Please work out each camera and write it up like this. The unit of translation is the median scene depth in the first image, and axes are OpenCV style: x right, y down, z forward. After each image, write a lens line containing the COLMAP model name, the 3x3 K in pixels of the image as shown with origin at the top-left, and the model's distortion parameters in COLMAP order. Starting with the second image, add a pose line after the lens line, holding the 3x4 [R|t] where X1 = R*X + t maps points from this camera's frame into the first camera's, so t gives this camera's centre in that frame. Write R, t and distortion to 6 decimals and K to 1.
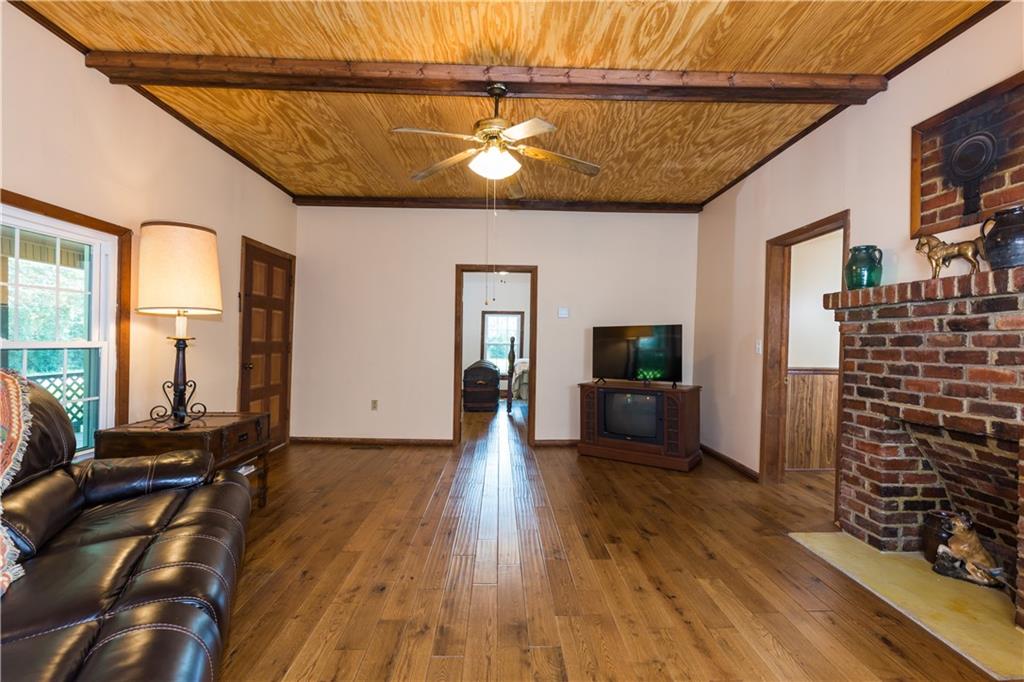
lens RADIAL K [[463.6, 0, 515.9], [0, 463.6, 342.6], [0, 0, 1]] dist [-0.002729, 0.000007]
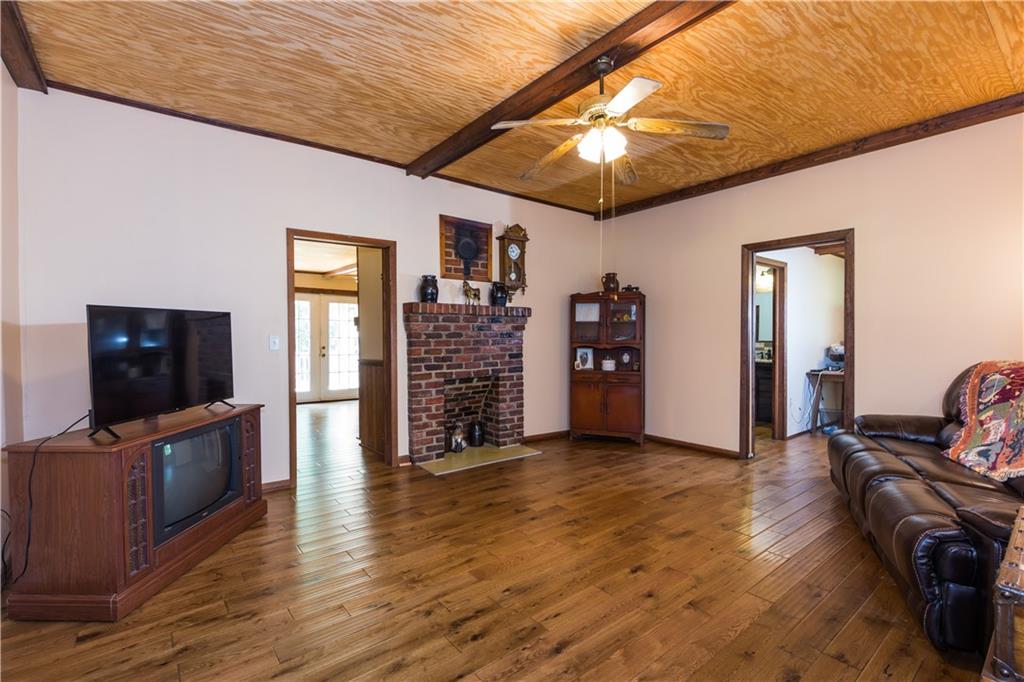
lens RADIAL K [[463.6, 0, 514.1], [0, 463.6, 340.6], [0, 0, 1]] dist [-0.002729, 0.000007]
pose [[-0.603887, -0.021006, 0.796793, -0.728357], [-0.002578, 0.999699, 0.024402, -0.026414], [-0.797066, 0.012682, -0.603759, 1.826376]]
